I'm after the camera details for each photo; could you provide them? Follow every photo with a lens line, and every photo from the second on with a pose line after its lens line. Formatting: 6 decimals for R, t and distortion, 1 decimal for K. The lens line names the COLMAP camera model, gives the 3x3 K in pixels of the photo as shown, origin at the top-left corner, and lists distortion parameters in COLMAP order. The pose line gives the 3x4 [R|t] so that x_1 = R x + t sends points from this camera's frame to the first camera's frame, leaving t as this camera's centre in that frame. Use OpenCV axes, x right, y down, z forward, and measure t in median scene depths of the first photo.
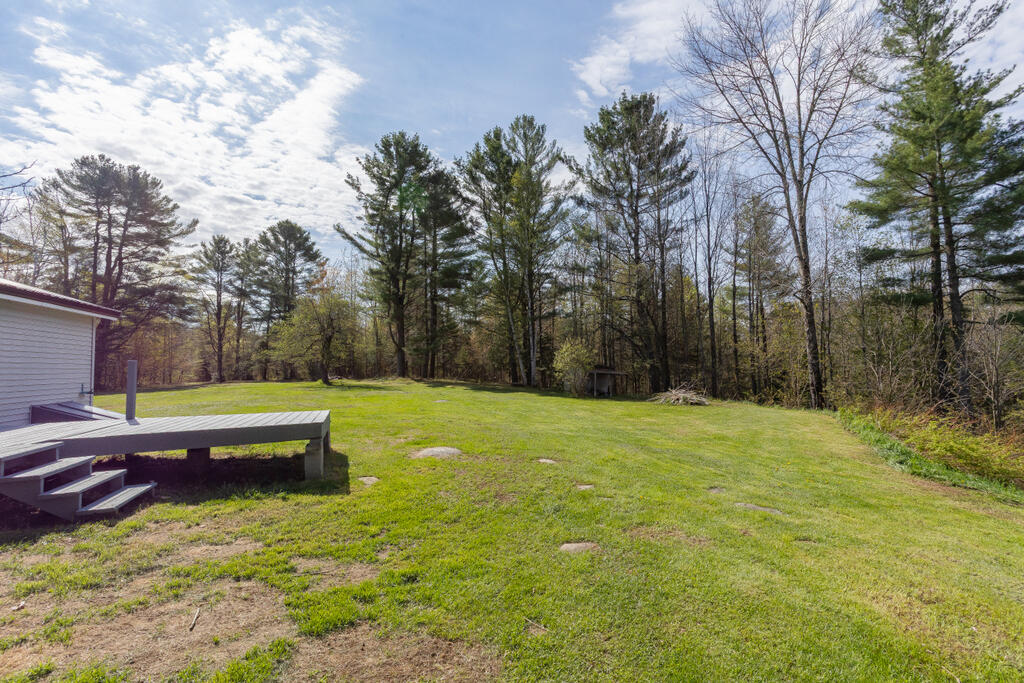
lens RADIAL K [[486.7, 0, 511.9], [0, 486.7, 332.9], [0, 0, 1]] dist [-0.047946, 0.027737]
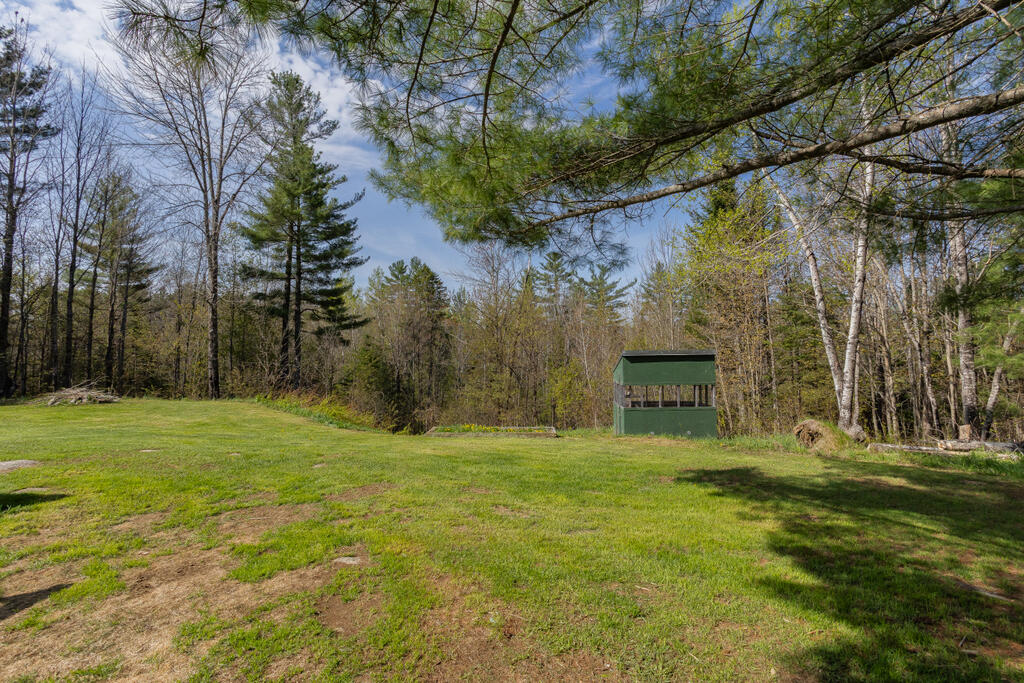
lens RADIAL K [[486.7, 0, 511.9], [0, 486.7, 332.9], [0, 0, 1]] dist [-0.047946, 0.027737]
pose [[0.312750, 0.056633, 0.948146, -0.213392], [-0.070991, 0.996823, -0.036124, -0.010232], [-0.947179, -0.056012, 0.315777, -0.044391]]
